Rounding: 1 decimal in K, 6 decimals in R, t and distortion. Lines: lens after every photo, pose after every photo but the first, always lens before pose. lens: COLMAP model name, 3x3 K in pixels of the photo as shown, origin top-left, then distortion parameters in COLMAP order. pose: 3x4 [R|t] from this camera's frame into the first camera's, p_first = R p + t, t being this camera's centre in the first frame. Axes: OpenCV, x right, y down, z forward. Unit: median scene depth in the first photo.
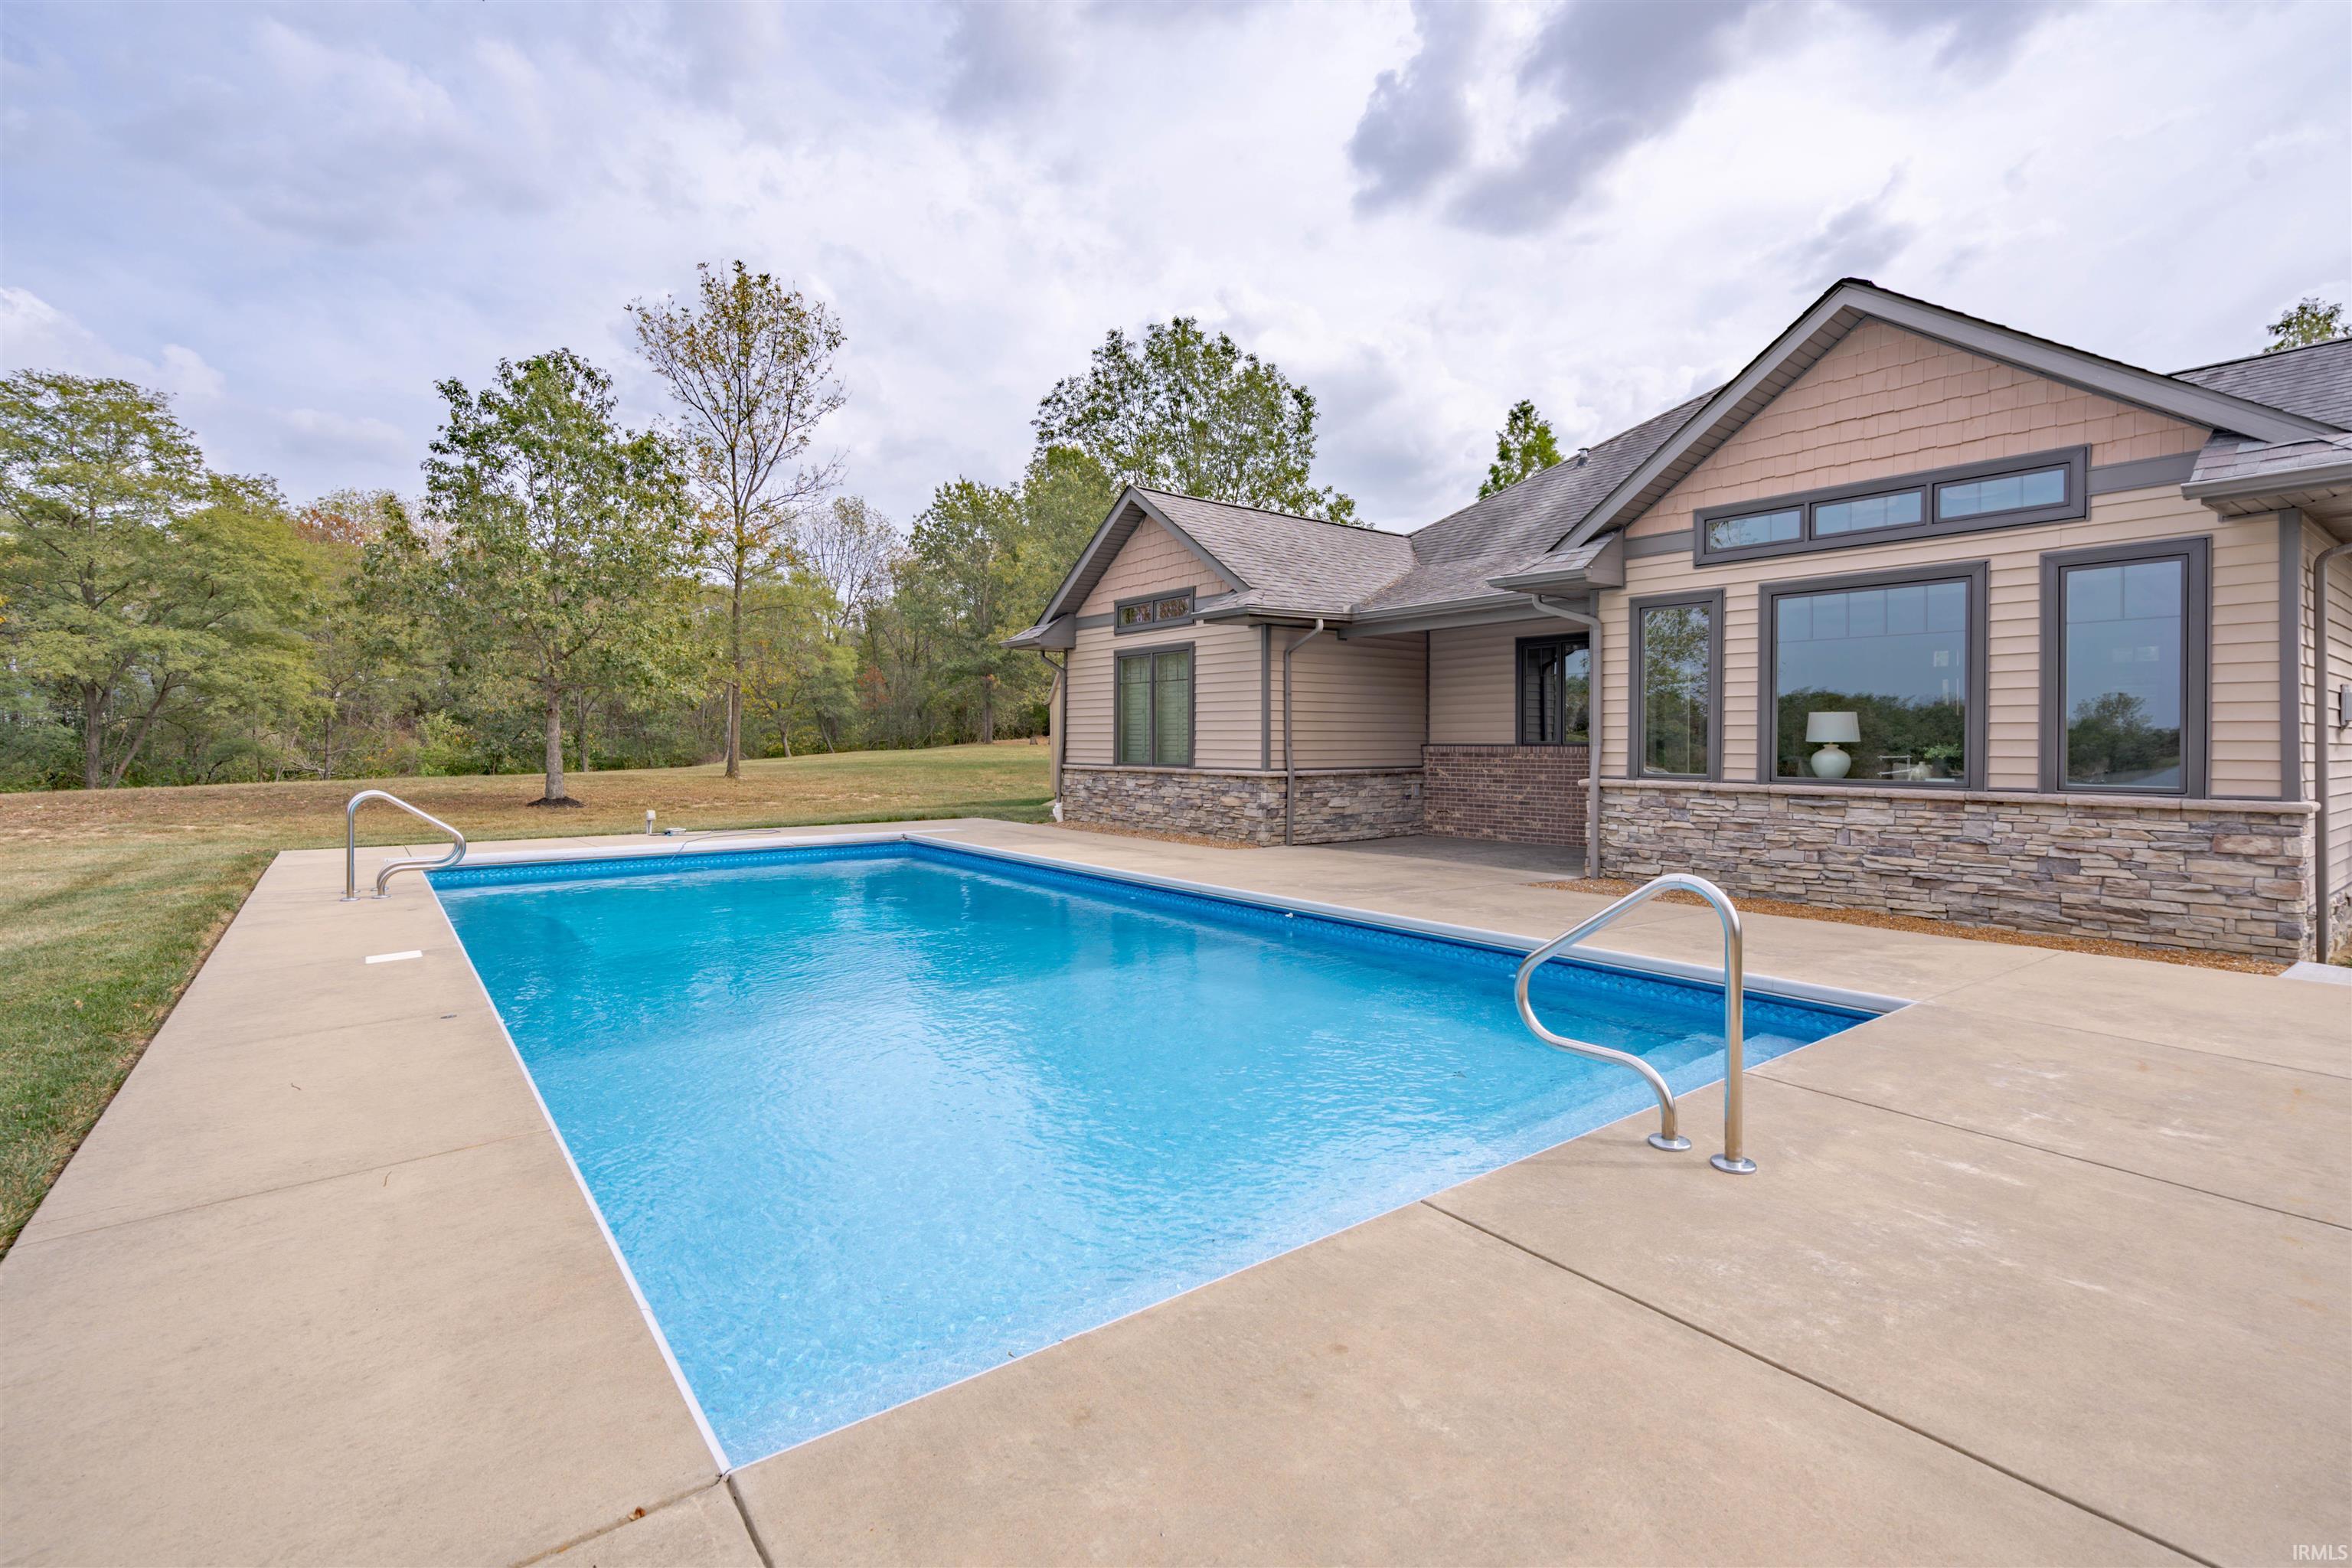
lens RADIAL K [[1080.9, 0, 1170.2], [0, 1080.9, 735.0], [0, 0, 1]] dist [-0.009698, 0.003780]
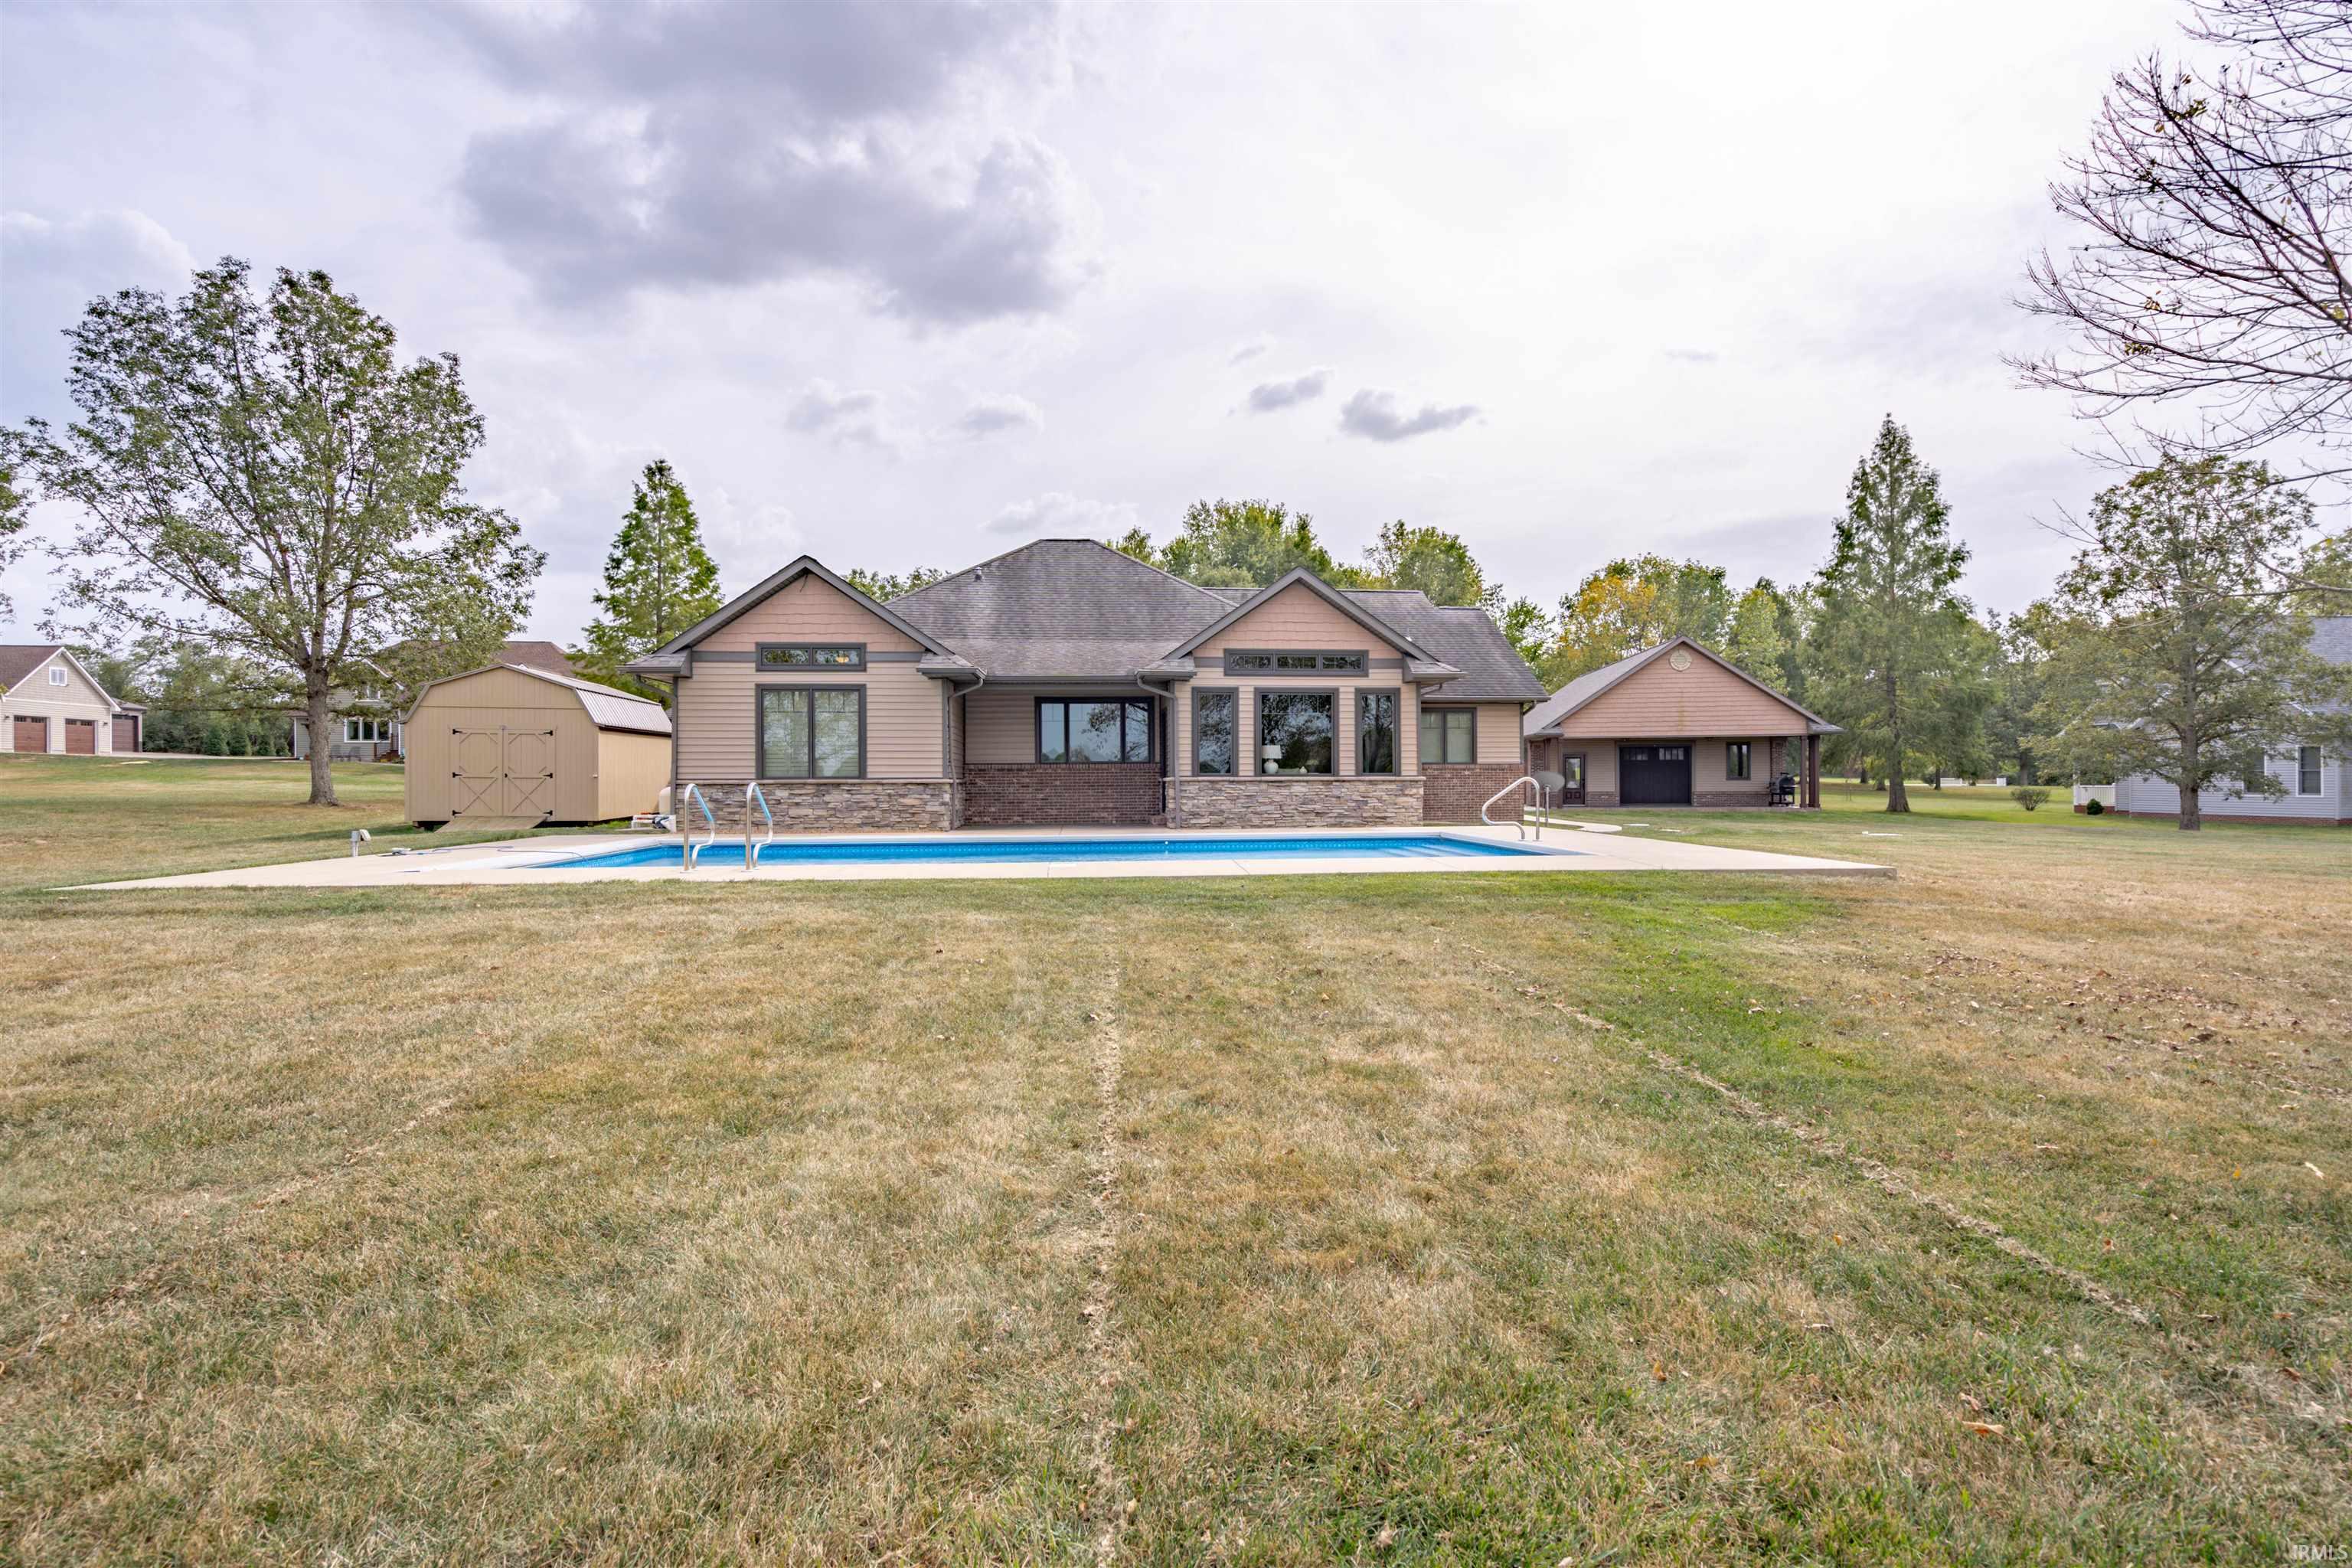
lens RADIAL K [[1080.9, 0, 1176.4], [0, 1080.9, 783.9], [0, 0, 1]] dist [-0.009698, 0.003780]
pose [[0.536201, -0.003907, 0.844081, -1.239530], [0.001281, 0.999992, 0.003814, 0.044202], [-0.844089, -0.000964, 0.536202, -0.049652]]
